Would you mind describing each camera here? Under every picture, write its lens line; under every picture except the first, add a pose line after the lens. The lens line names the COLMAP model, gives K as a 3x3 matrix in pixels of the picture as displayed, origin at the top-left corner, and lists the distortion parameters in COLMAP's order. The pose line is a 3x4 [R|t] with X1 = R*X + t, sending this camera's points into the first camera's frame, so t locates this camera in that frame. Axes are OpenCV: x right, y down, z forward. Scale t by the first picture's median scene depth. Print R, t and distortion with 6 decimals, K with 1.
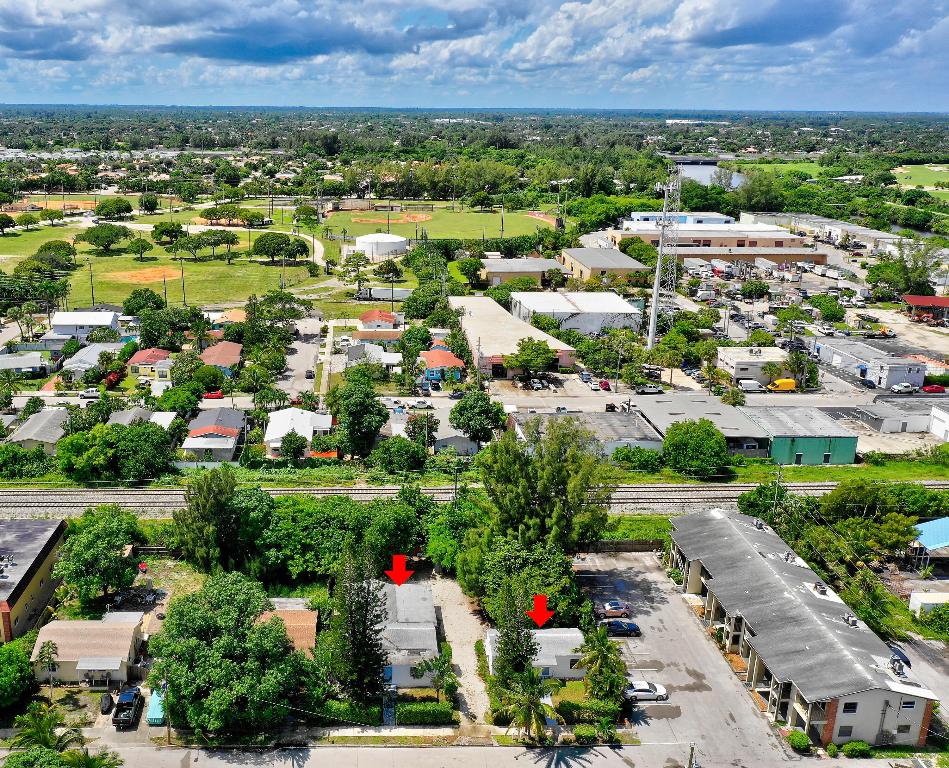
lens RADIAL K [[981.1, 0, 474.5], [0, 981.1, 384.0], [0, 0, 1]] dist [-0.000227, -0.004022]
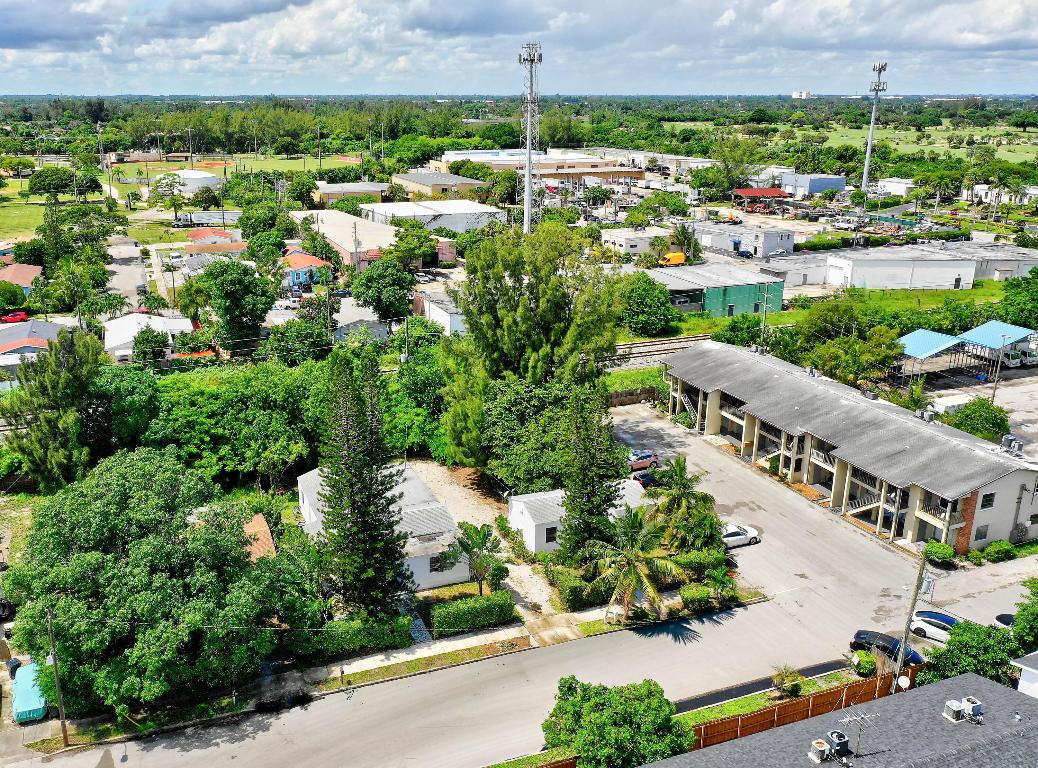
lens RADIAL K [[888.9, 0, 519.0], [0, 888.9, 384.0], [0, 0, 1]] dist [-0.000155, -0.005016]
pose [[0.948726, -0.119312, 0.292717, -0.153608], [0.121891, 0.992498, 0.009483, 0.151973], [-0.291653, 0.026683, 0.956152, 0.346515]]
